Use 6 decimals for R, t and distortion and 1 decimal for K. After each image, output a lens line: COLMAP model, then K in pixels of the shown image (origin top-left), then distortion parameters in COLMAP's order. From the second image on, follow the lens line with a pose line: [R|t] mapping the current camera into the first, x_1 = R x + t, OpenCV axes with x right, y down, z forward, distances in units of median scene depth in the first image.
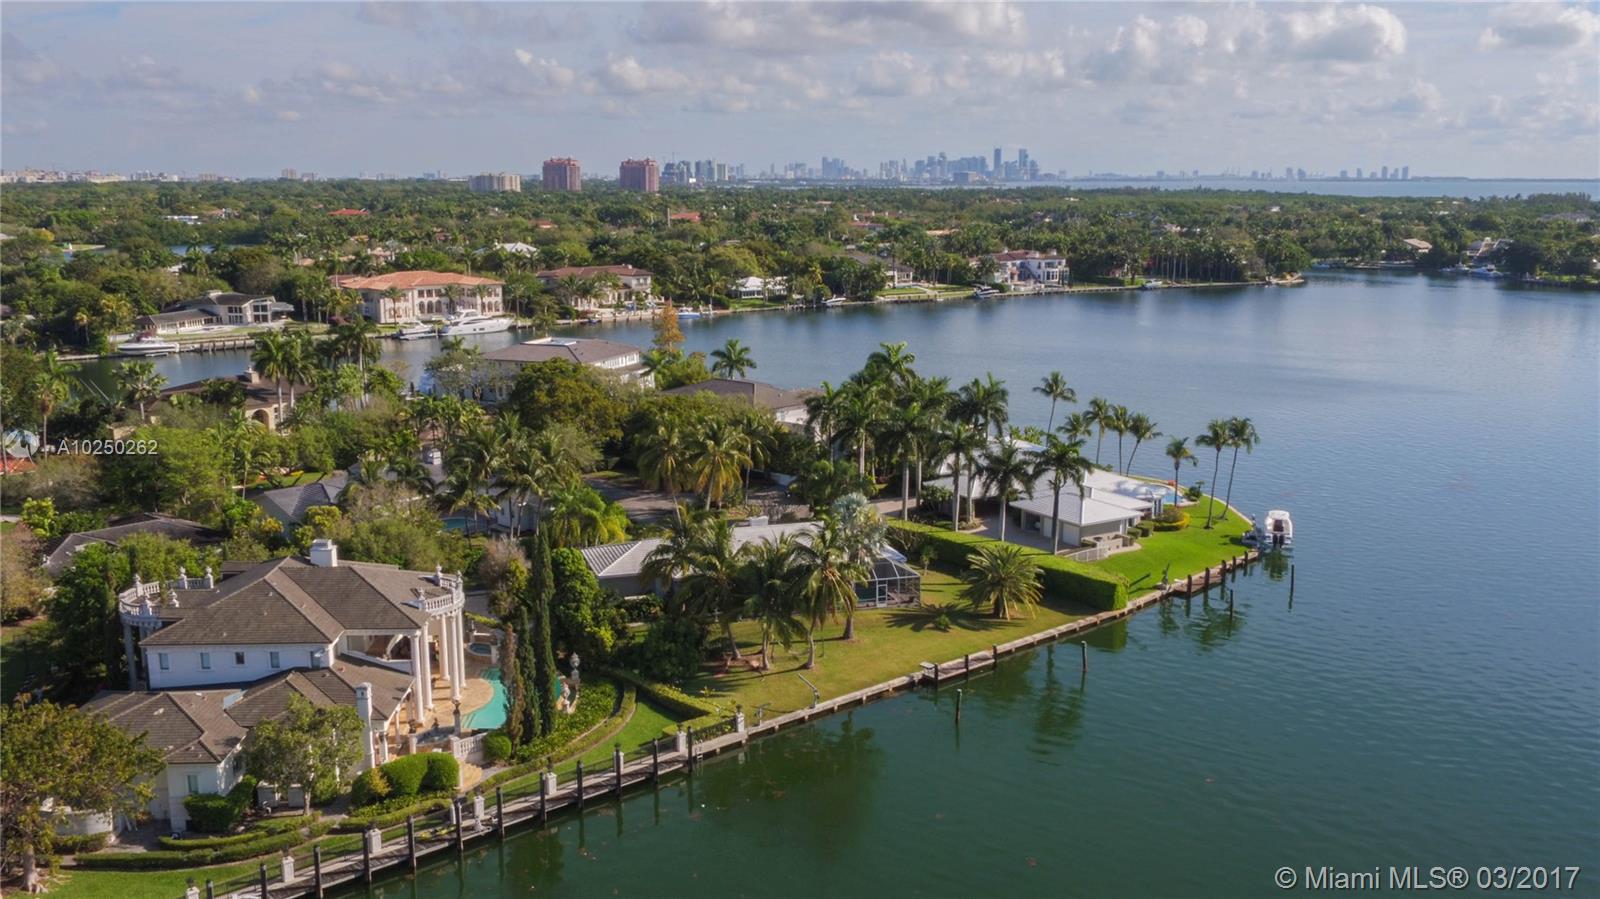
lens RADIAL K [[1430.4, 0, 800.0], [0, 1430.4, 449.5], [0, 0, 1]] dist [0.001574, -0.004196]
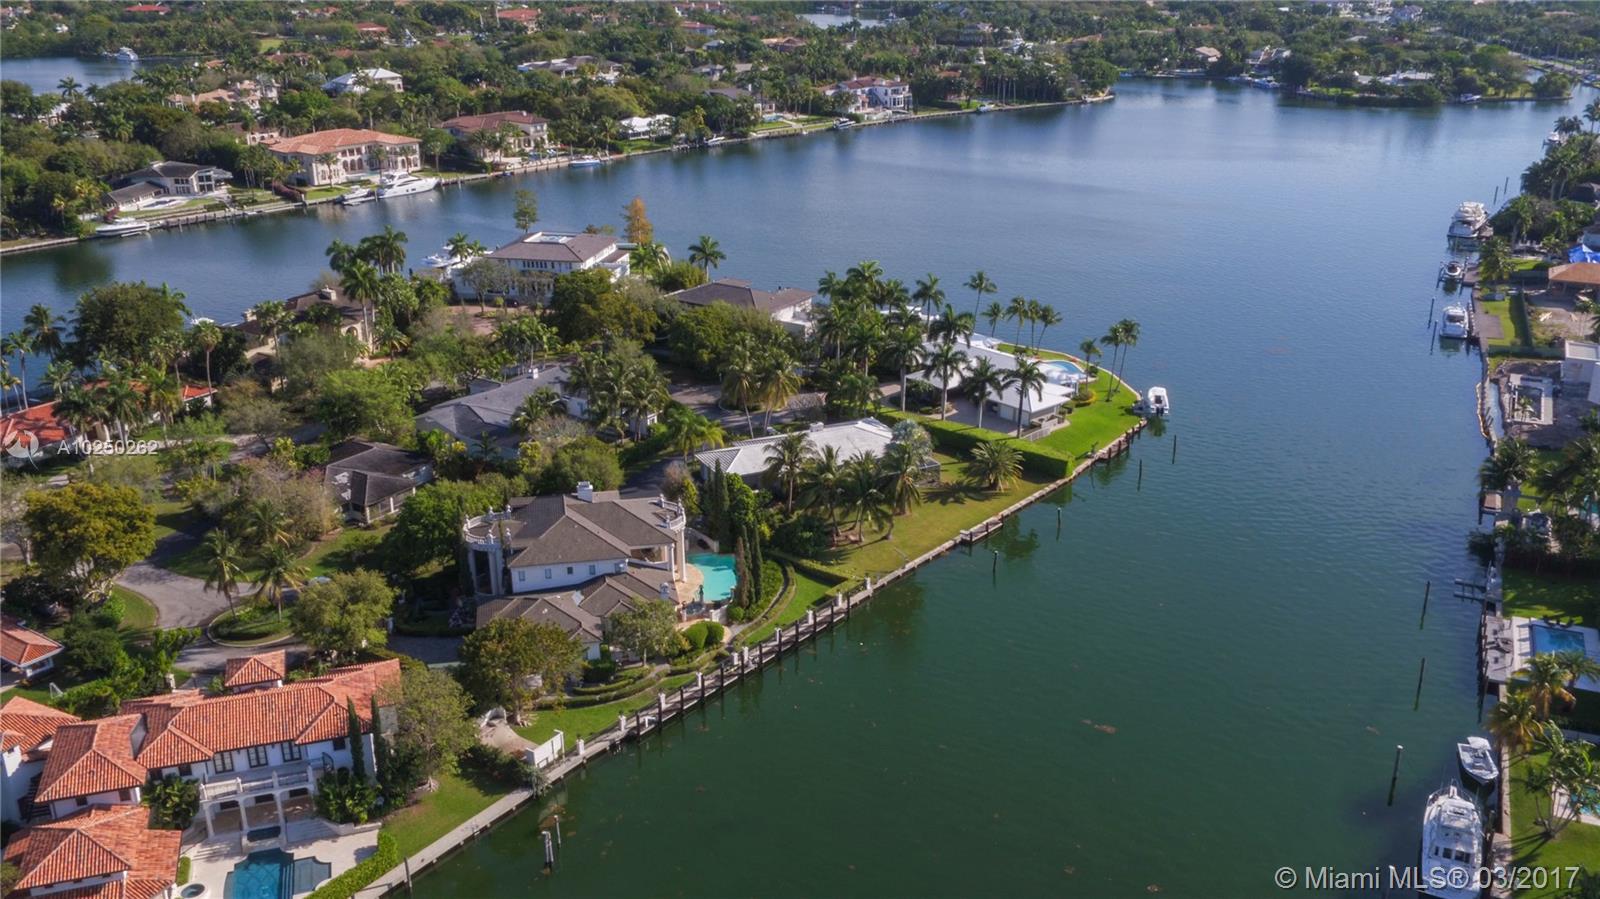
lens RADIAL K [[1420.5, 0, 800.0], [0, 1420.5, 449.5], [0, 0, 1]] dist [0.000388, 0.003038]
pose [[0.988410, -0.056886, 0.140747, -0.212596], [0.032352, 0.984771, 0.170822, -0.146030], [-0.148321, -0.164289, 0.975197, -0.321553]]
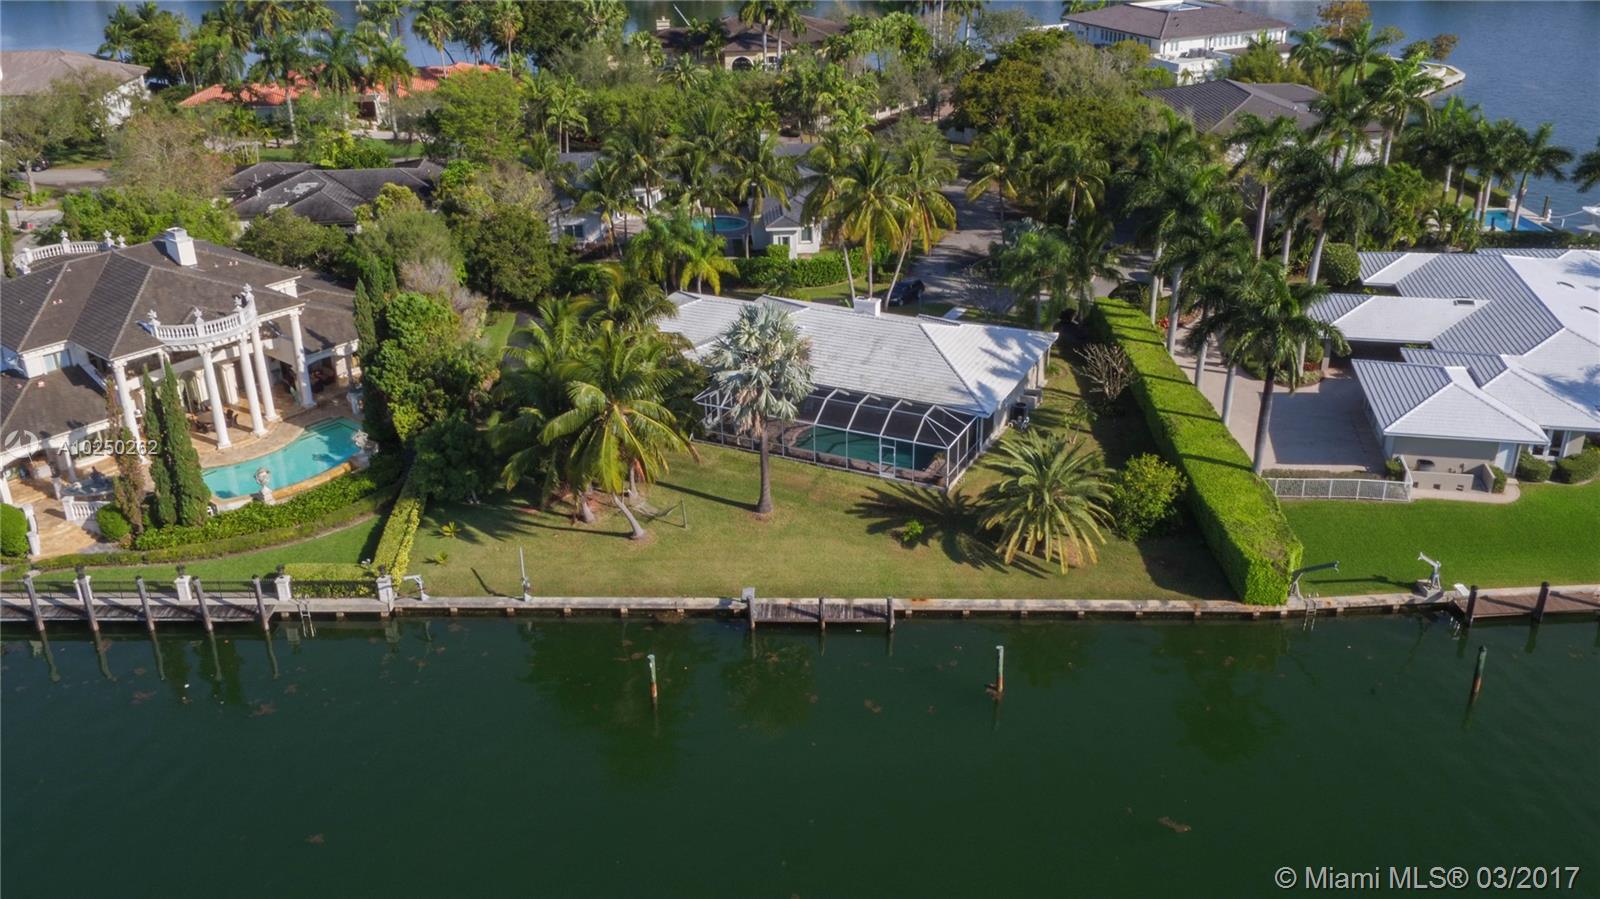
lens RADIAL K [[1420.5, 0, 800.0], [0, 1420.5, 449.5], [0, 0, 1]] dist [0.000388, 0.003038]
pose [[0.727452, 0.277568, -0.627511, 0.349203], [-0.112746, 0.950450, 0.289712, -0.069170], [0.676833, -0.140002, 0.722701, 0.409103]]
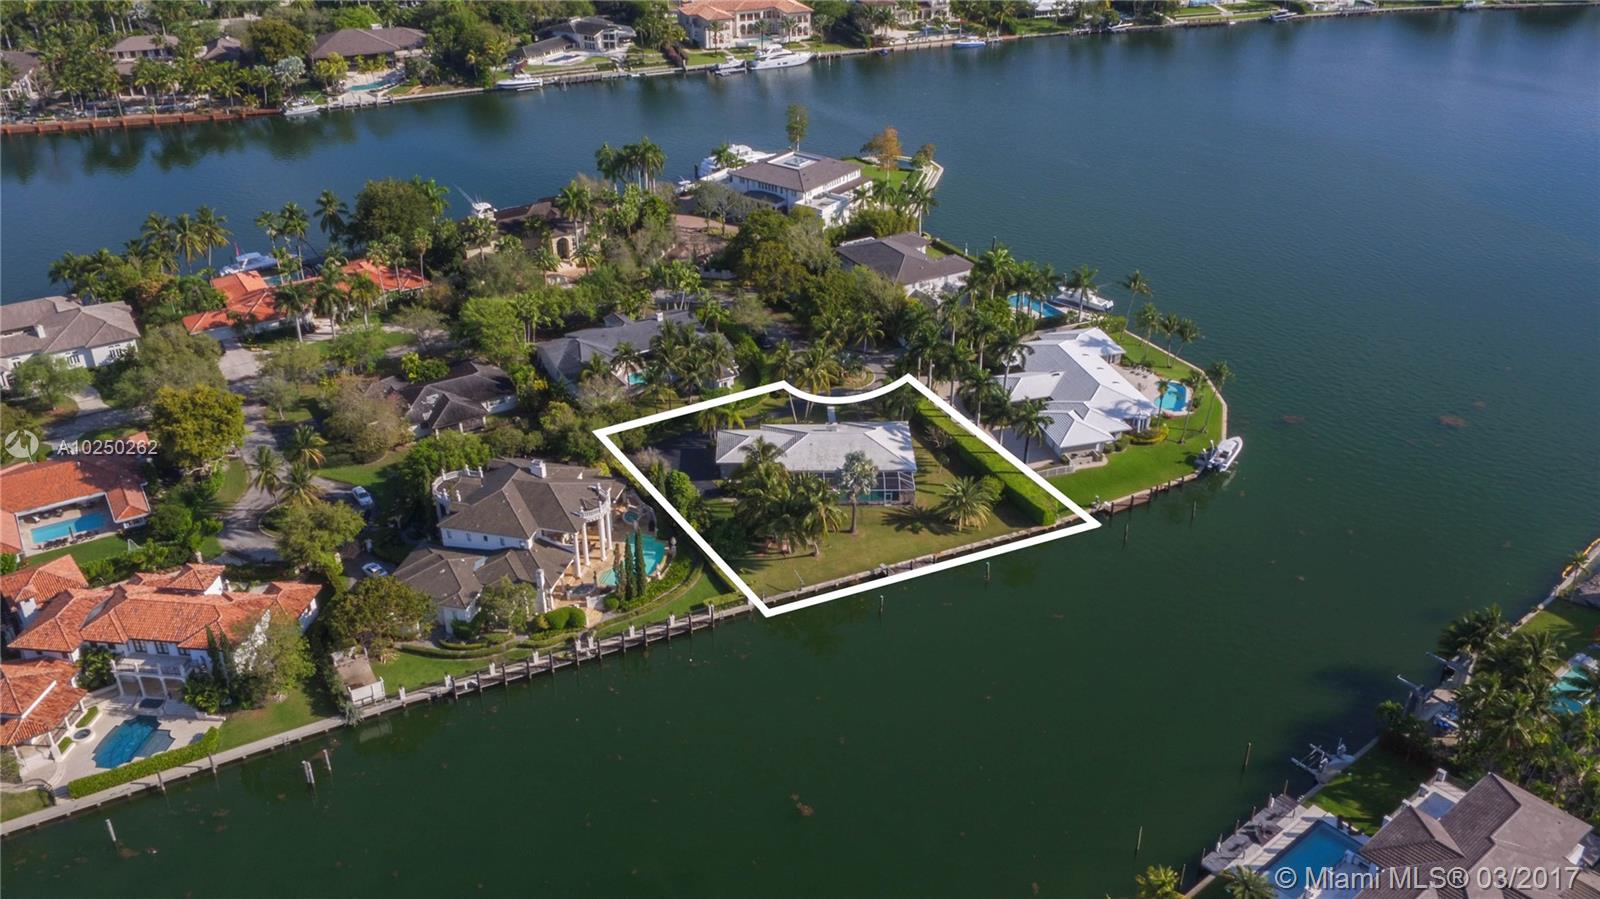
lens RADIAL K [[1420.5, 0, 800.0], [0, 1420.5, 449.5], [0, 0, 1]] dist [0.000388, 0.003038]
pose [[0.958510, 0.135826, -0.250618, 0.279605], [-0.050770, 0.946470, 0.318775, -0.353442], [0.280500, -0.292825, 0.914097, -0.343778]]
